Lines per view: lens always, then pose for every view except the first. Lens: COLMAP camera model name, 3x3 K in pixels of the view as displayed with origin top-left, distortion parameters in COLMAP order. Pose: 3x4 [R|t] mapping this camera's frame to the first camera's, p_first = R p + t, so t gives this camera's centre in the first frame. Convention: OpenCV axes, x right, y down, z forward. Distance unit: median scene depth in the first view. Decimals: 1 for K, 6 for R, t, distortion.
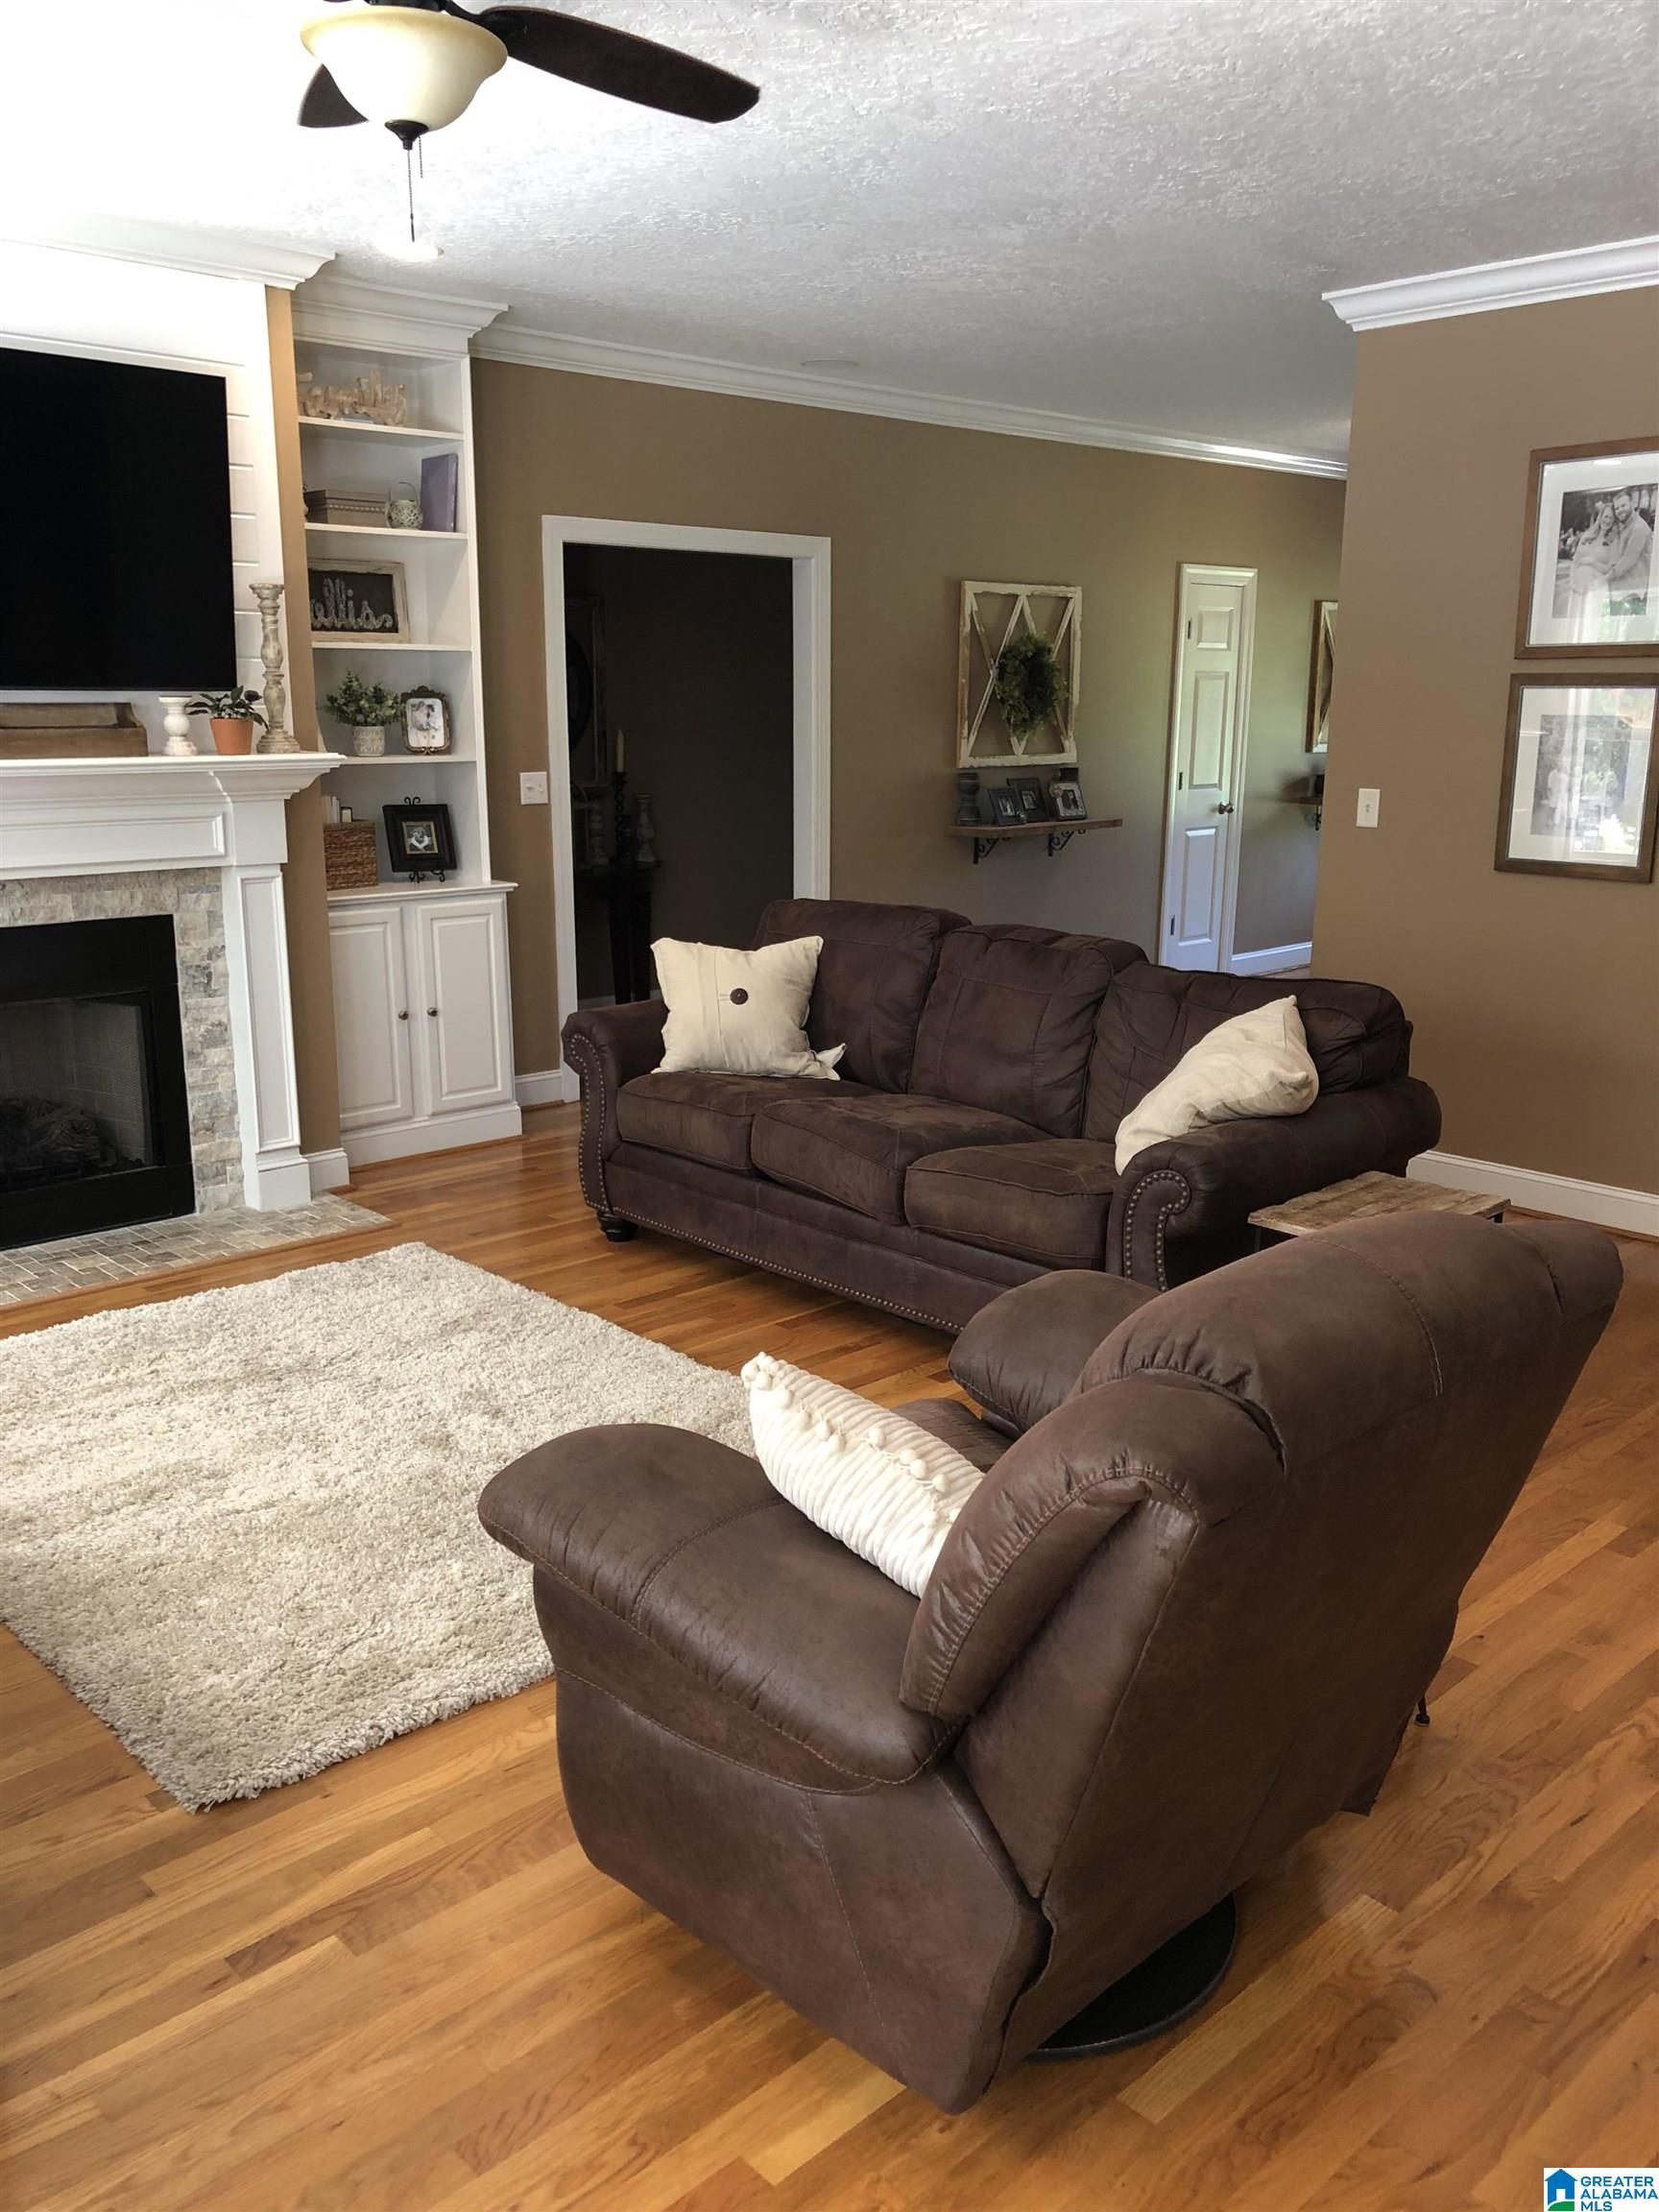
lens RADIAL K [[1831.2, 0, 841.1], [0, 1831.2, 1118.3], [0, 0, 1]] dist [0.019171, 0.031123]
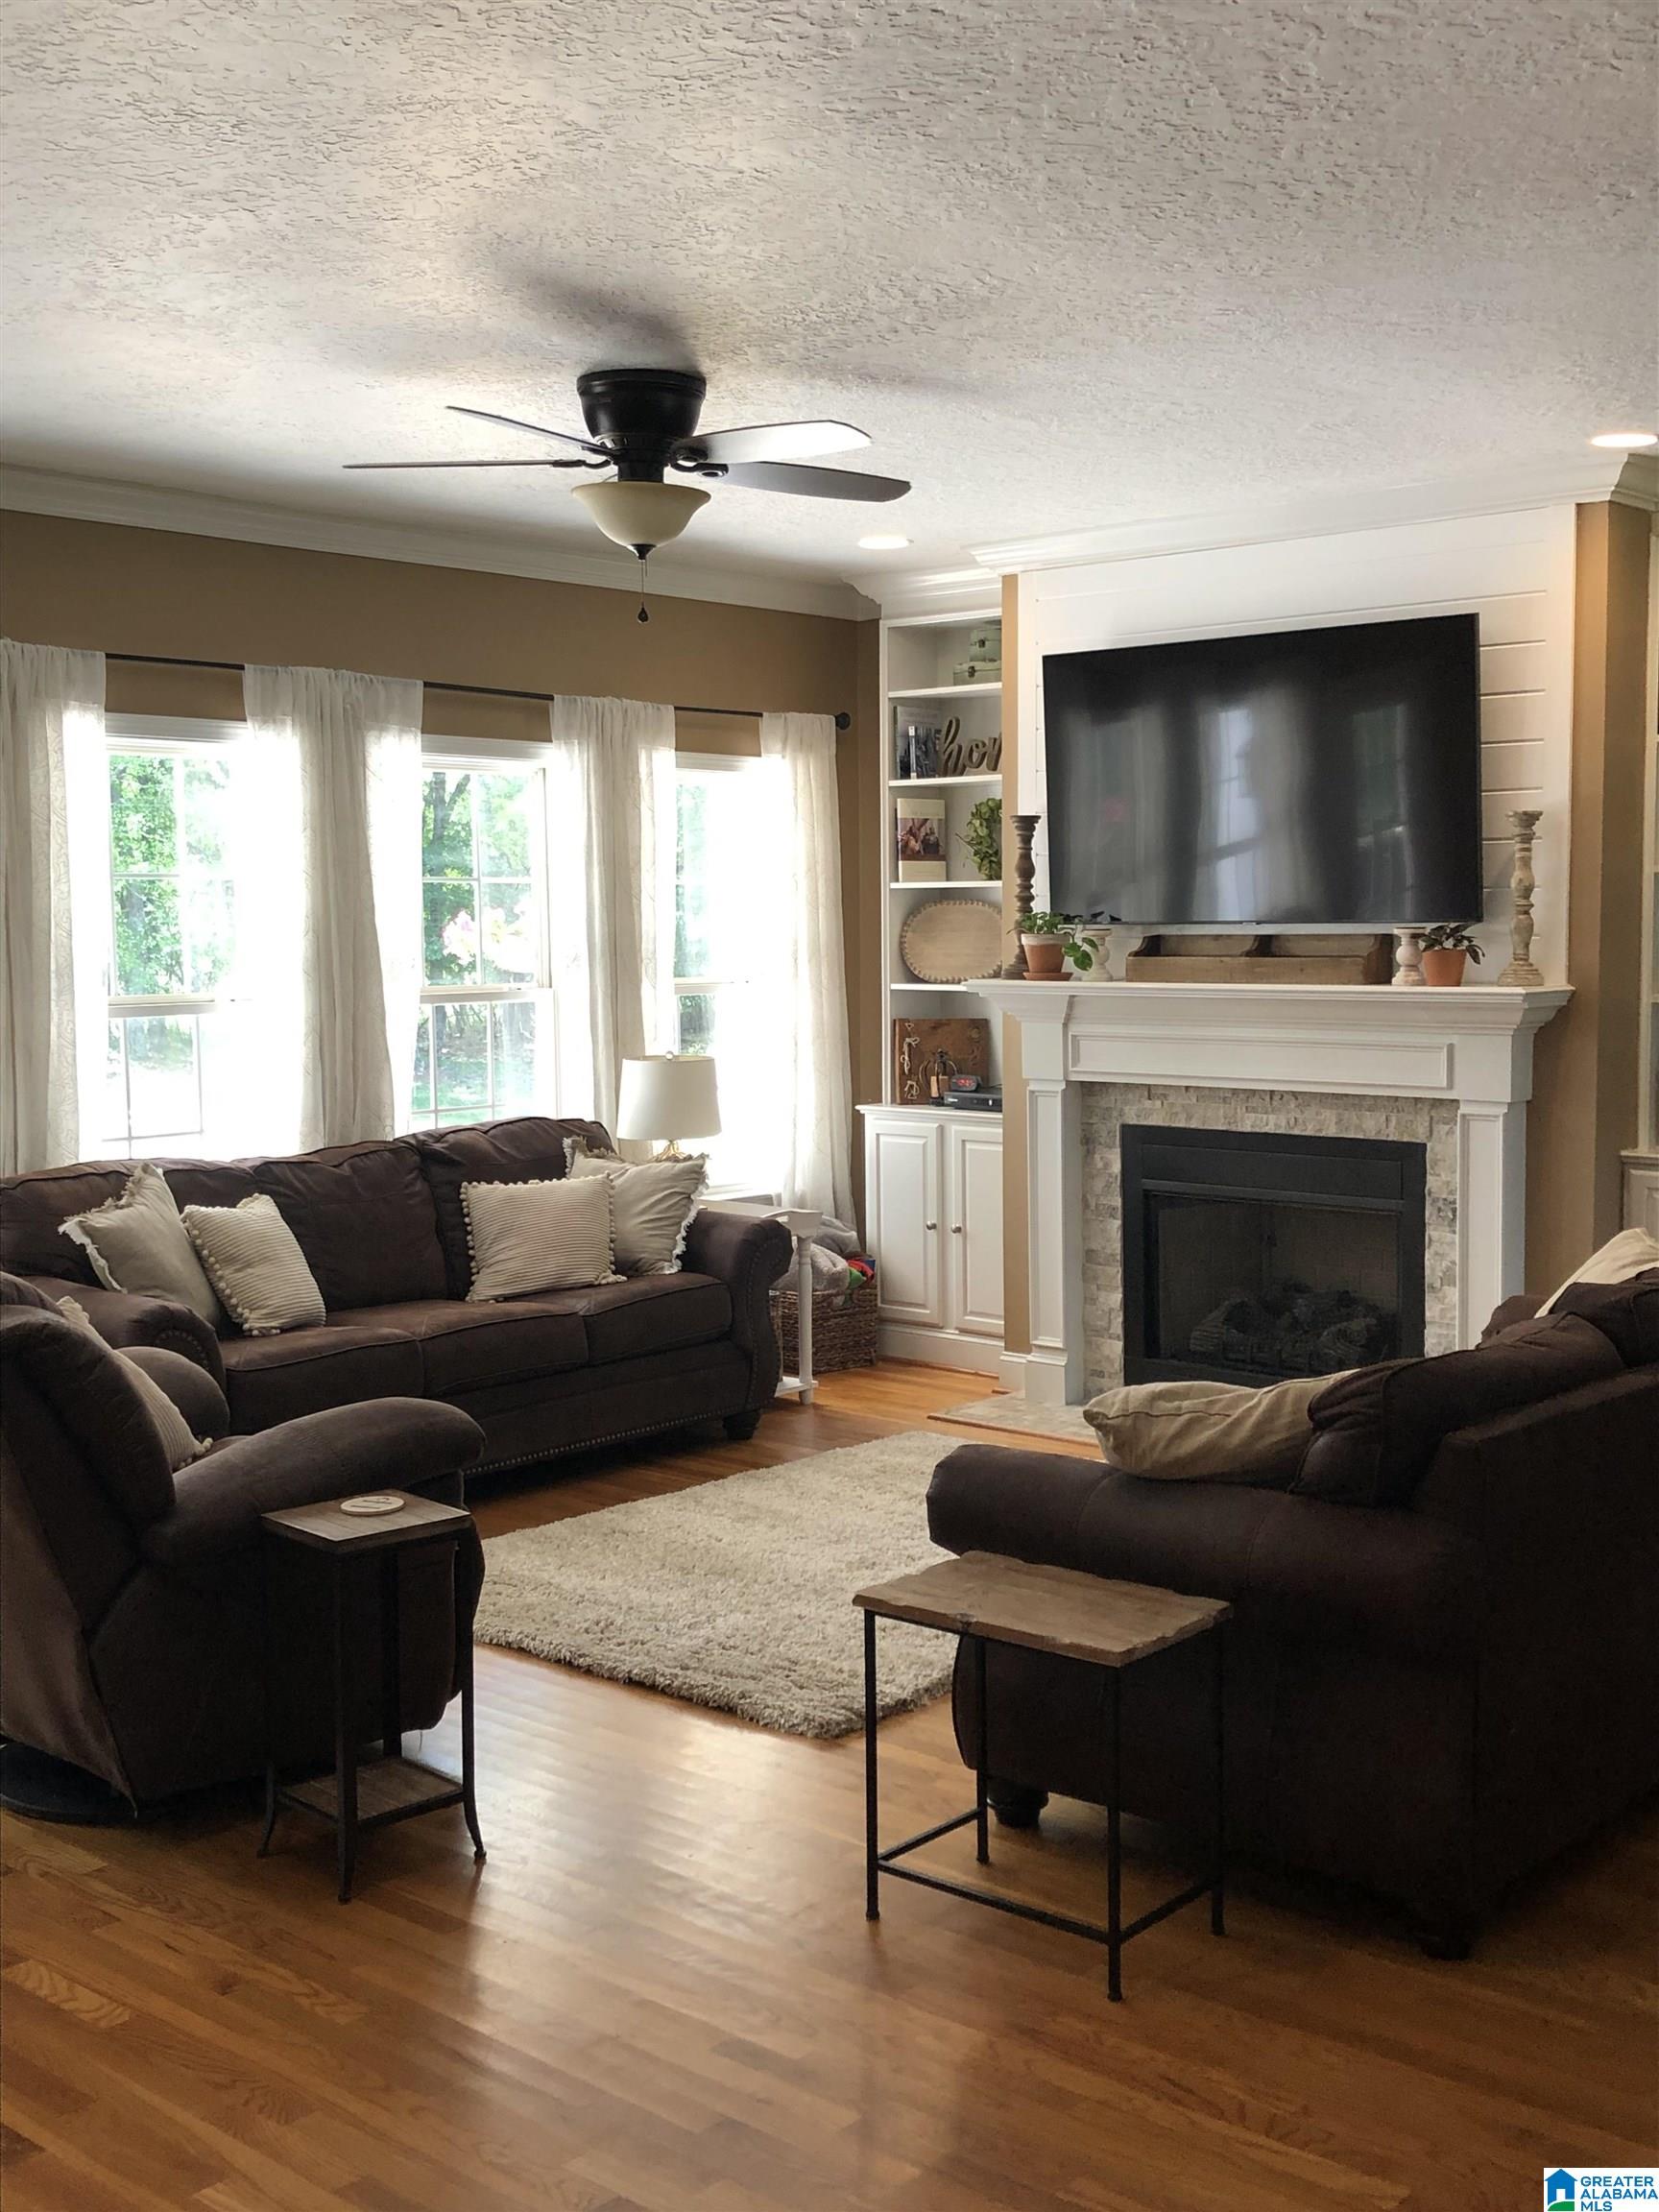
lens RADIAL K [[2437.3, 0, 849.5], [0, 2437.3, 1120.8], [0, 0, 1]] dist [0.117400, 0.000000]
pose [[0.060788, 0.076983, -0.995178, 0.970751], [-0.224995, 0.972418, 0.061479, -0.140190], [0.972462, 0.220173, 0.076432, 0.622452]]
